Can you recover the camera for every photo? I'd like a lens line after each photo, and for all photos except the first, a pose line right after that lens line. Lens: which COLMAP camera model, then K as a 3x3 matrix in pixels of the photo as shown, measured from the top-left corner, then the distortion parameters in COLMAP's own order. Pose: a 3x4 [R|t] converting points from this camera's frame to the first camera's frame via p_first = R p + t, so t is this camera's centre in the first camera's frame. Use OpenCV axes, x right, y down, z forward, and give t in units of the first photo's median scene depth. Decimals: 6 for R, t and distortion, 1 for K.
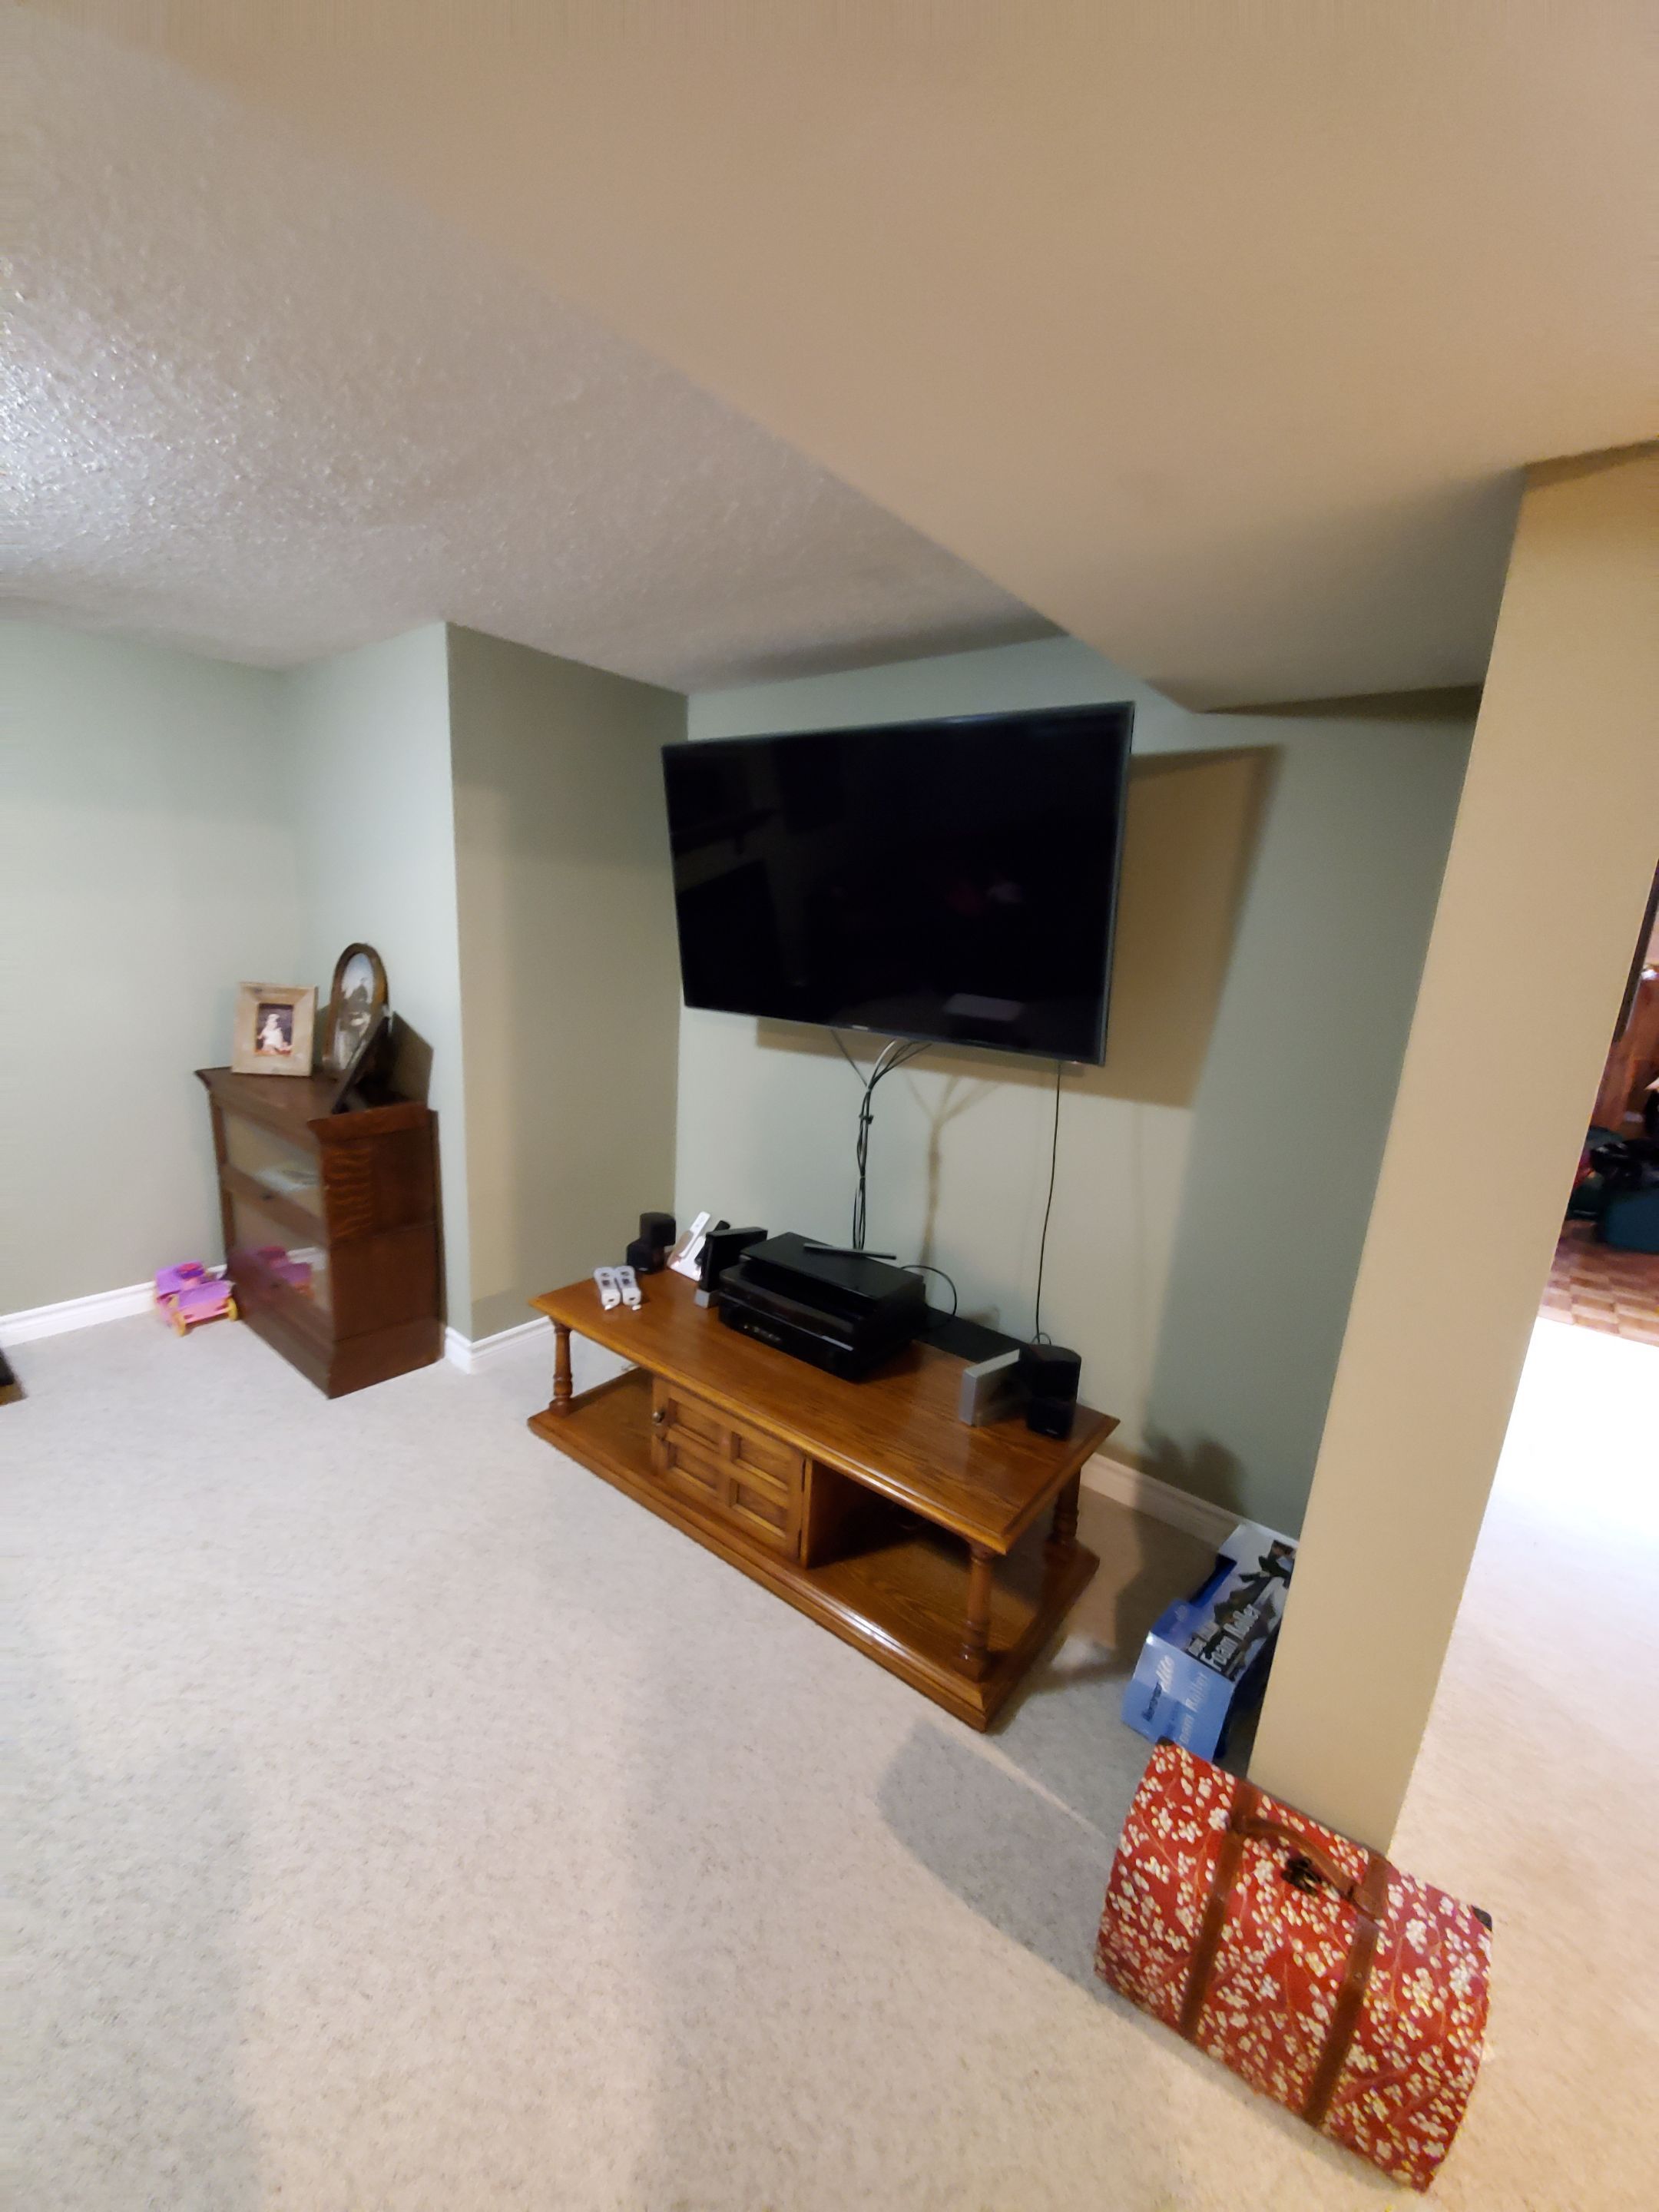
lens RADIAL K [[876.8, 0, 822.8], [0, 876.8, 1114.9], [0, 0, 1]] dist [0.007493, -0.014065]
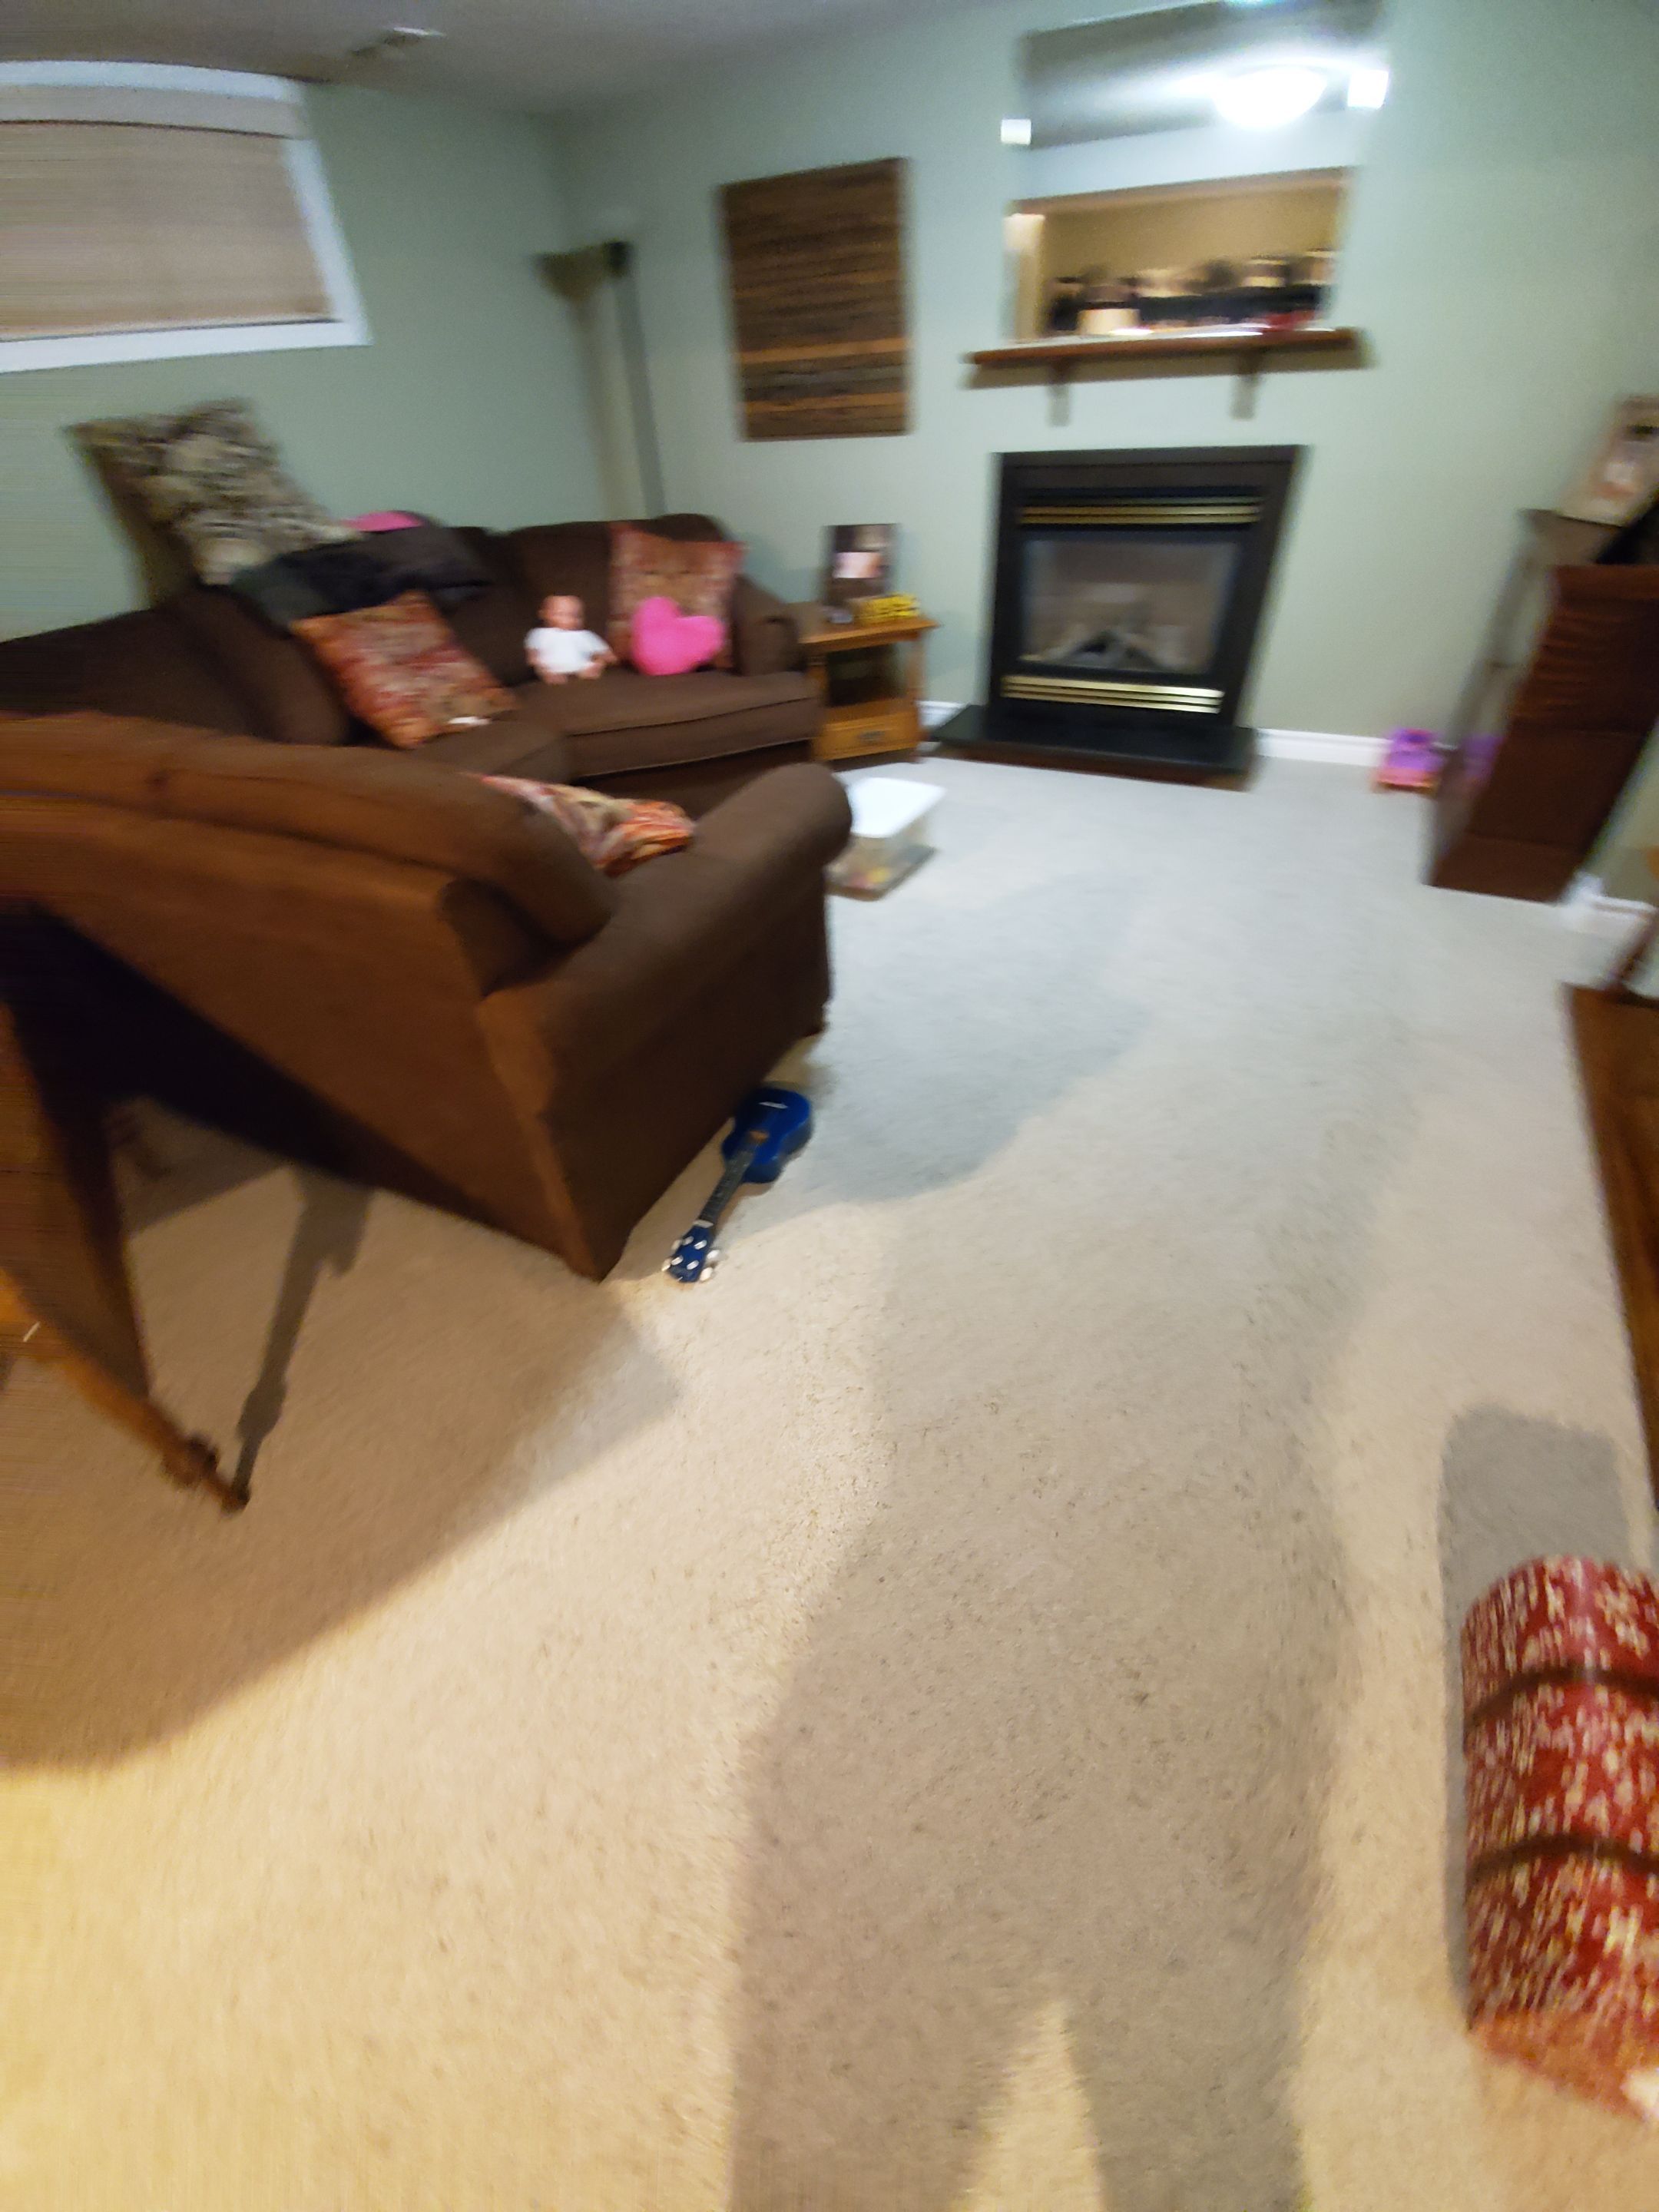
lens RADIAL K [[876.8, 0, 822.8], [0, 876.8, 1114.9], [0, 0, 1]] dist [0.007493, -0.014065]
pose [[0.187523, 0.583858, -0.789902, 0.615115], [-0.146185, 0.811801, 0.565340, 0.143335], [0.971321, 0.009458, 0.237582, 0.148242]]
